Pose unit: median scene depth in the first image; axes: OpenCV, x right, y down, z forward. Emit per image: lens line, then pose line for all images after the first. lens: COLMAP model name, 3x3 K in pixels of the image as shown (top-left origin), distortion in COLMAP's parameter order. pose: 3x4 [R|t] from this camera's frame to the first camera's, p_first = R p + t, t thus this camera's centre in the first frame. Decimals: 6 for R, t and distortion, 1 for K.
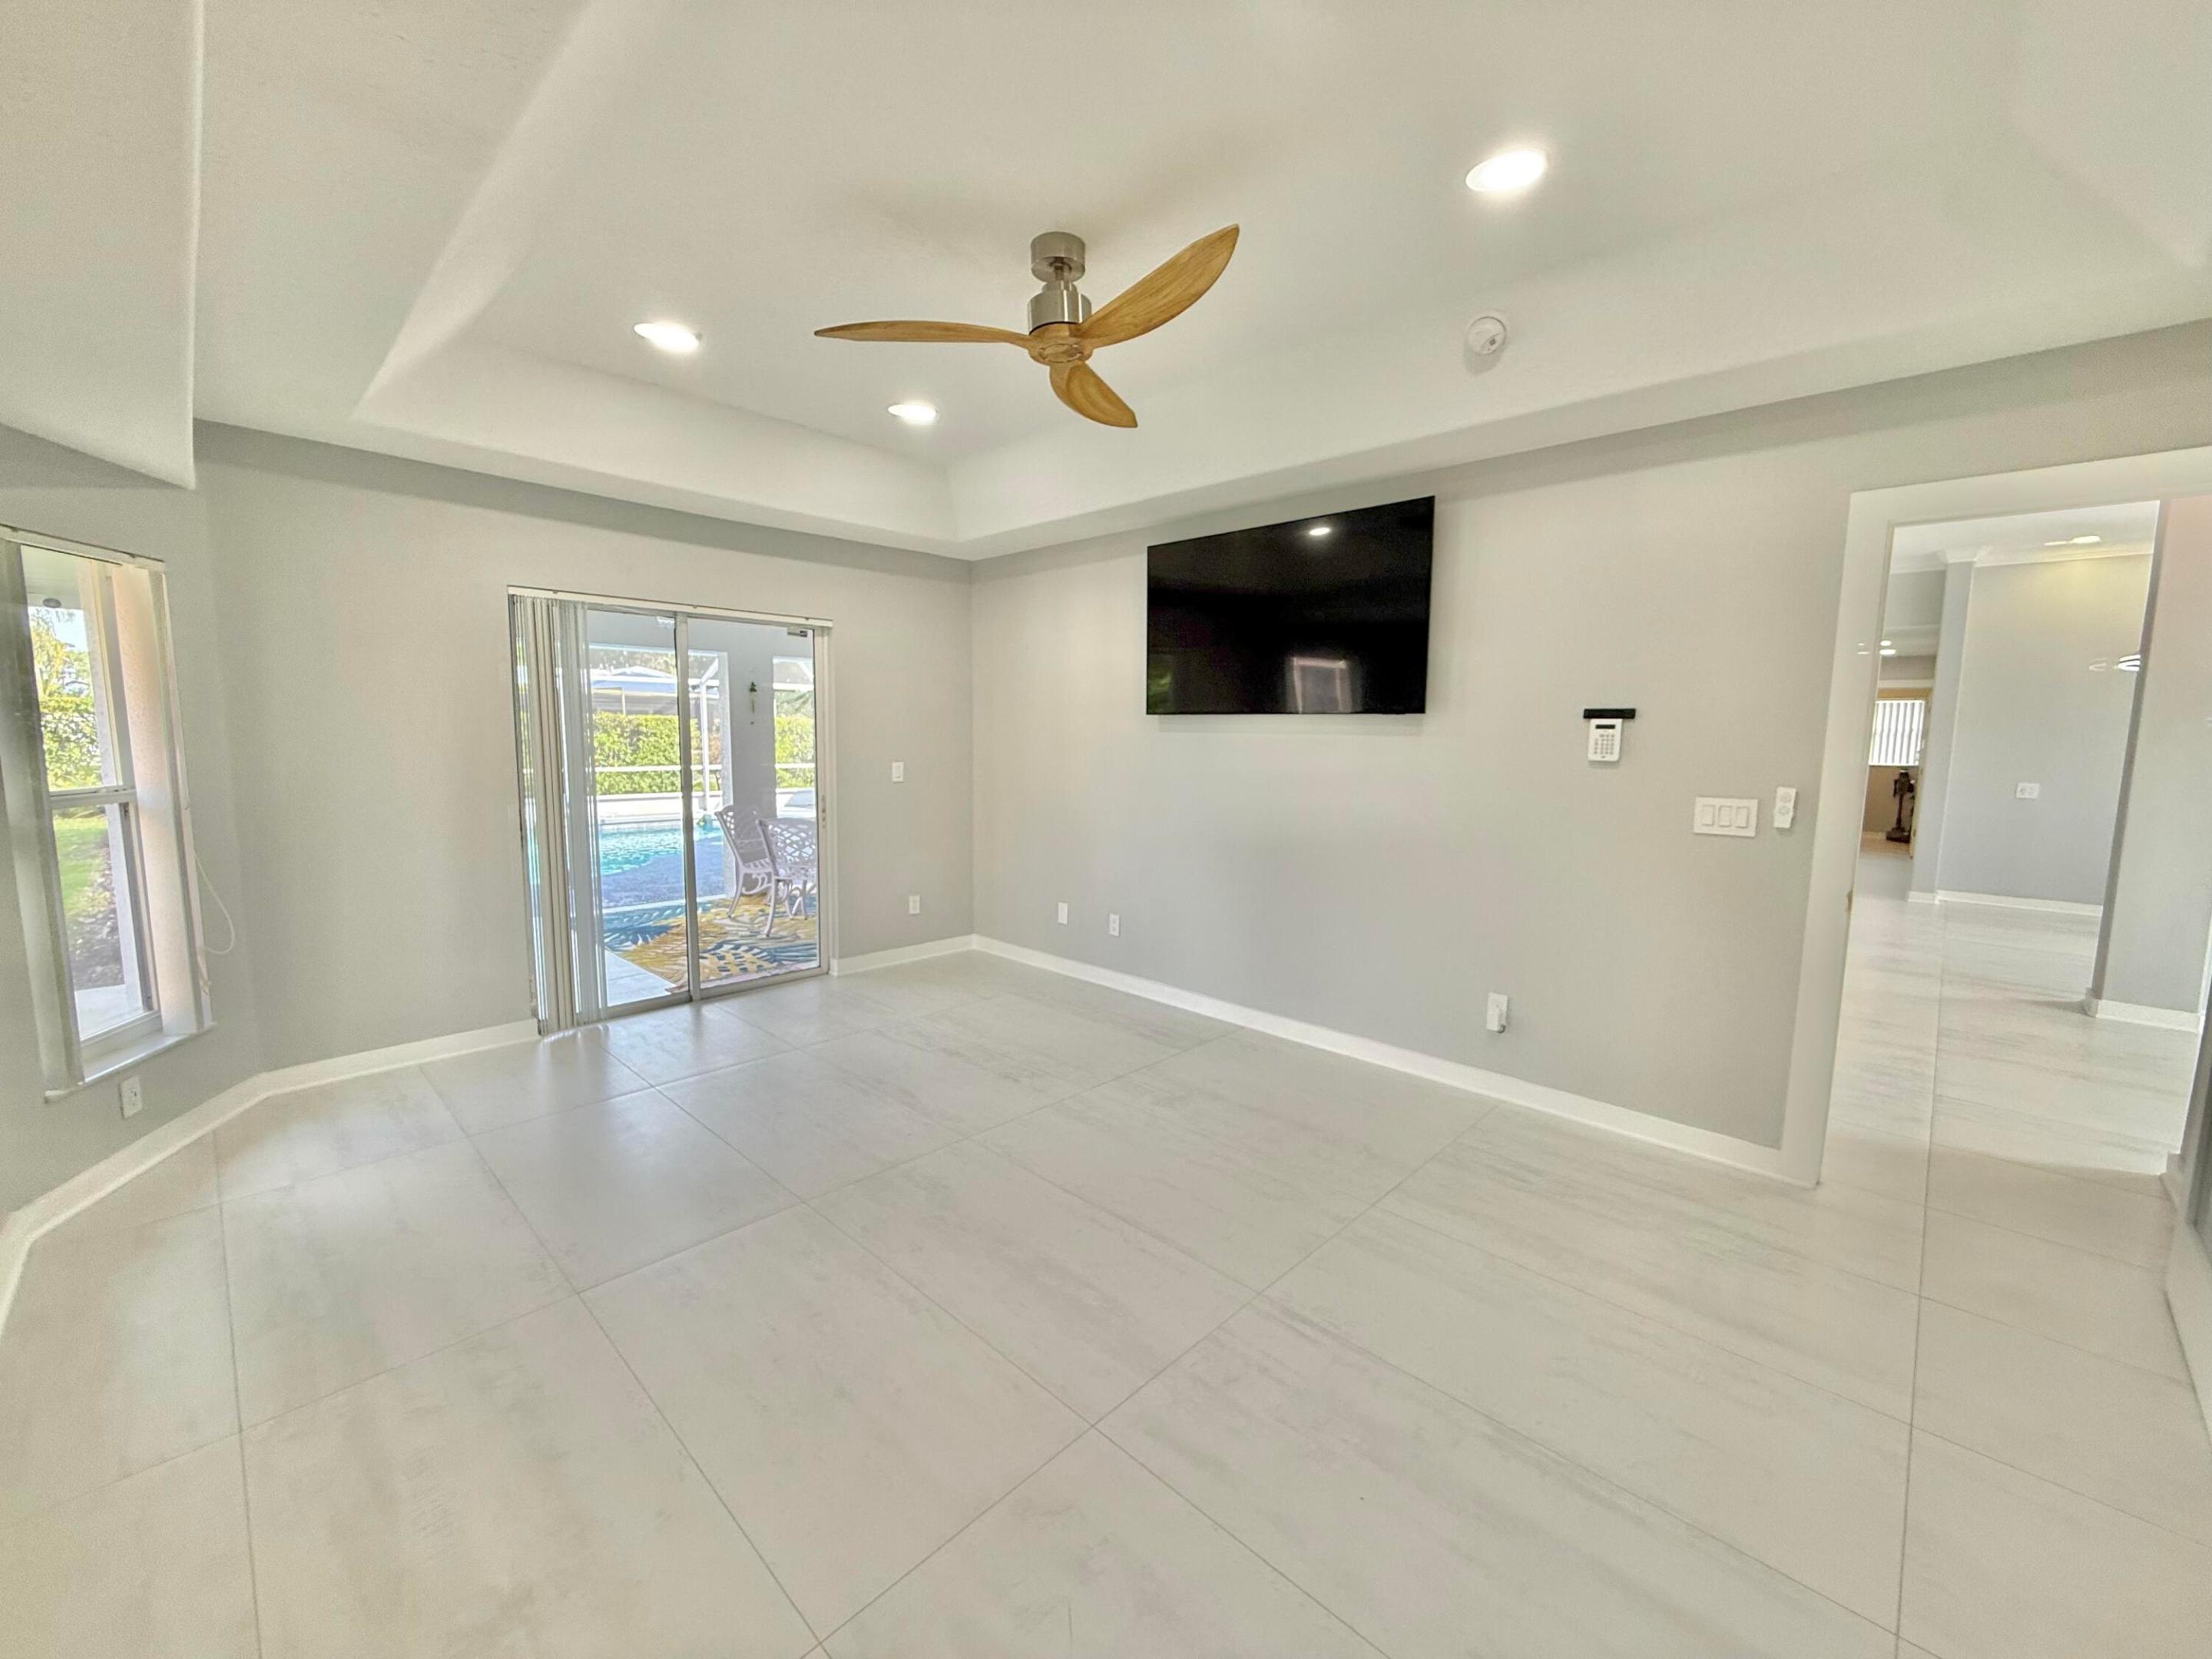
lens RADIAL K [[881.2, 0, 1086.9], [0, 881.2, 830.2], [0, 0, 1]] dist [-0.000309, 0.000101]
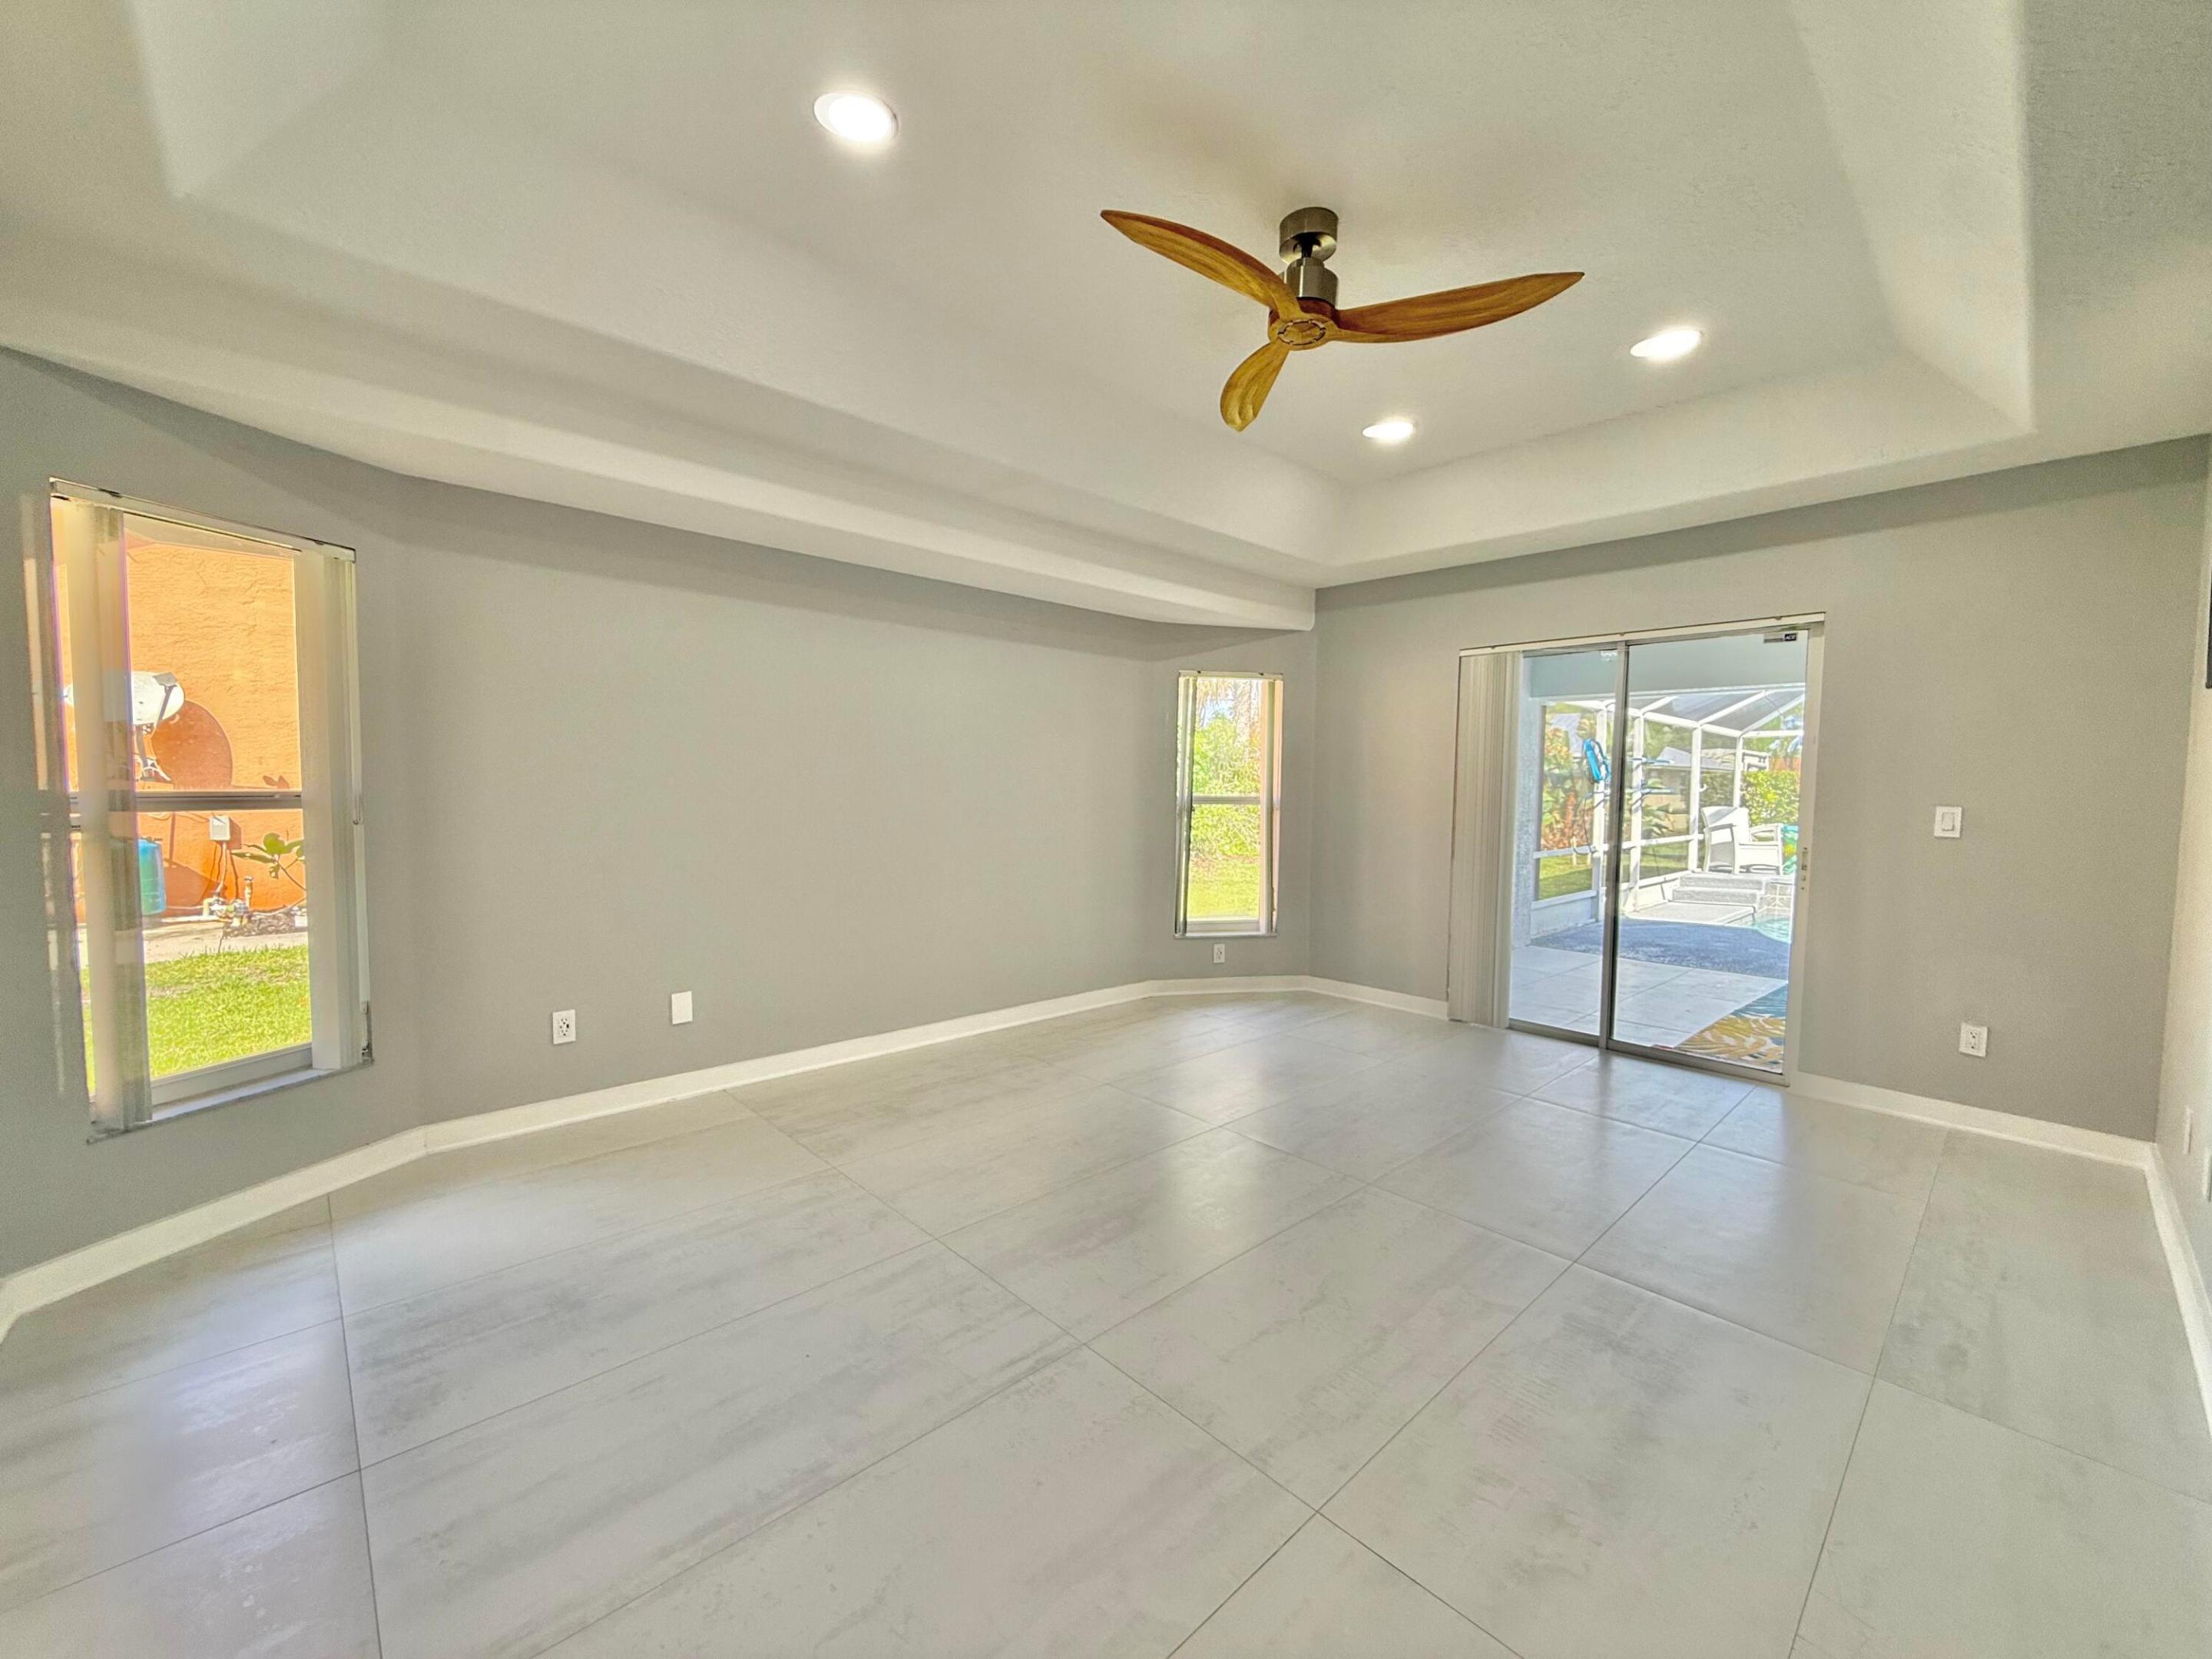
lens RADIAL K [[881.2, 0, 1116.0], [0, 881.2, 832.4], [0, 0, 1]] dist [-0.000309, 0.000101]
pose [[-0.032441, 0.043343, -0.998533, 0.689943], [-0.129538, 0.990450, 0.047201, -0.016757], [0.991044, 0.130879, -0.026516, 0.648533]]
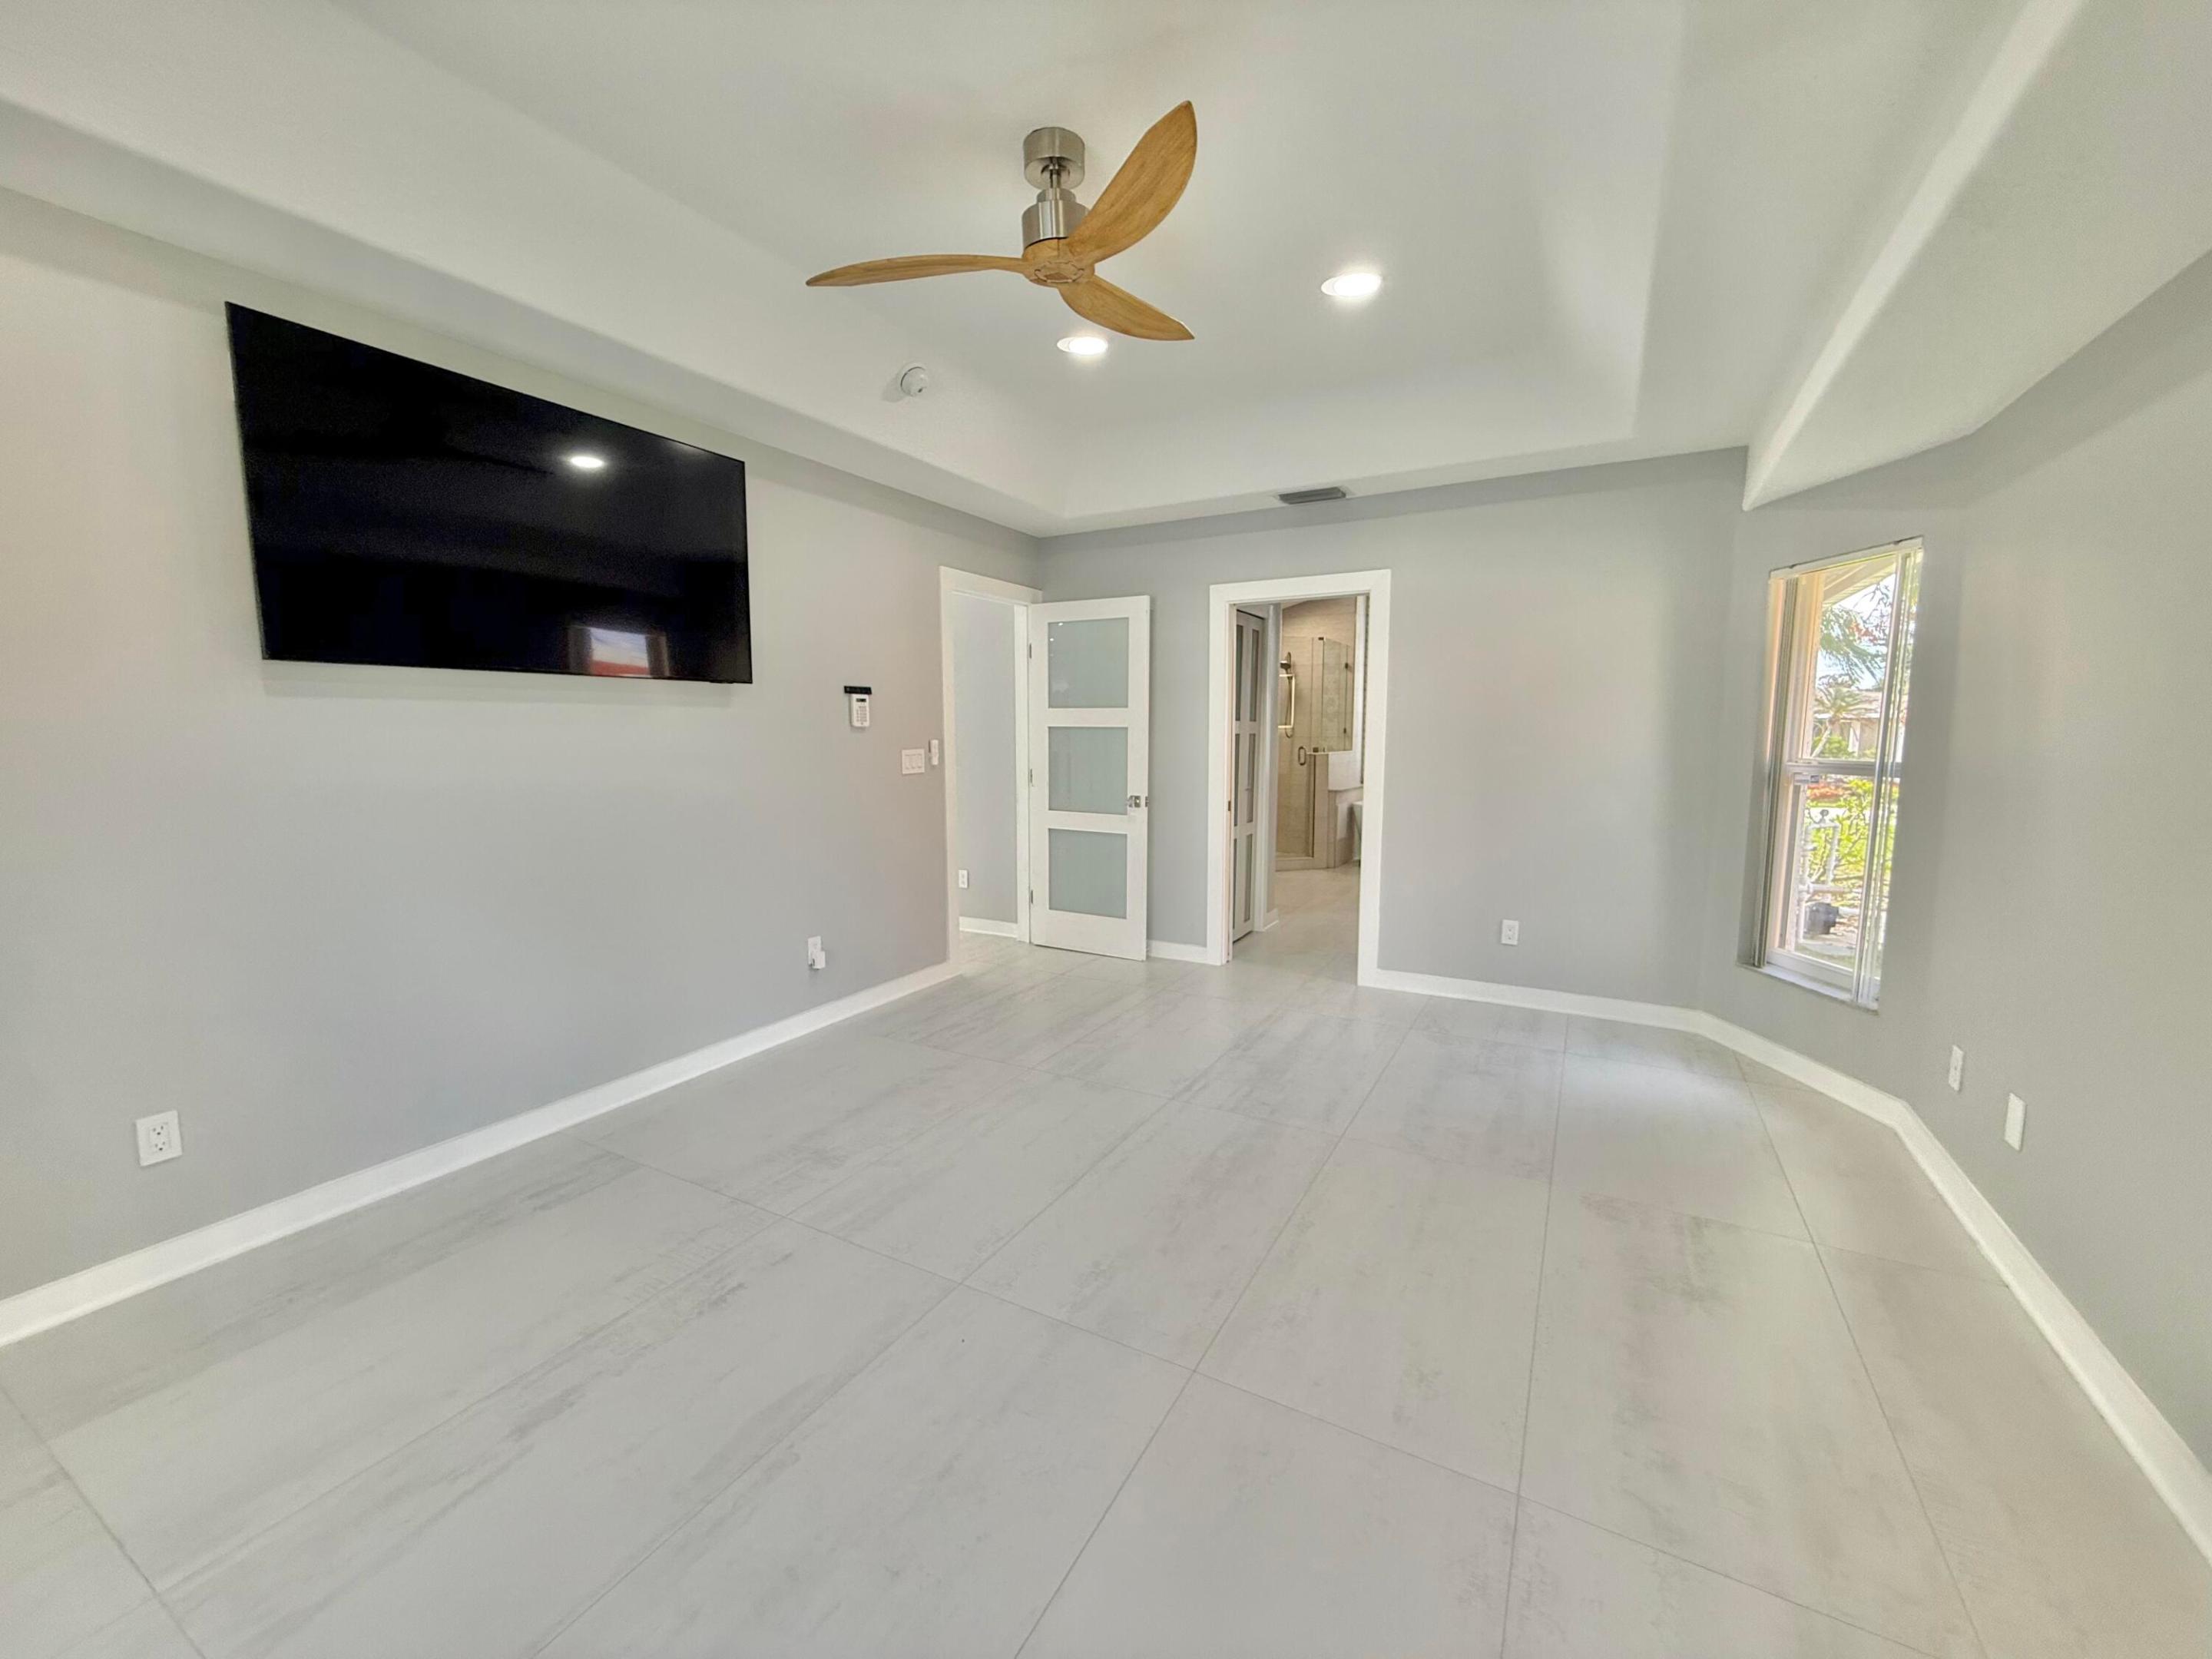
lens RADIAL K [[881.2, 0, 1106.8], [0, 881.2, 836.1], [0, 0, 1]] dist [-0.000309, 0.000101]
pose [[-0.263615, -0.130291, 0.955788, -0.704227], [0.108769, 0.980502, 0.163660, -0.085860], [-0.958476, 0.147104, -0.244303, 0.908299]]
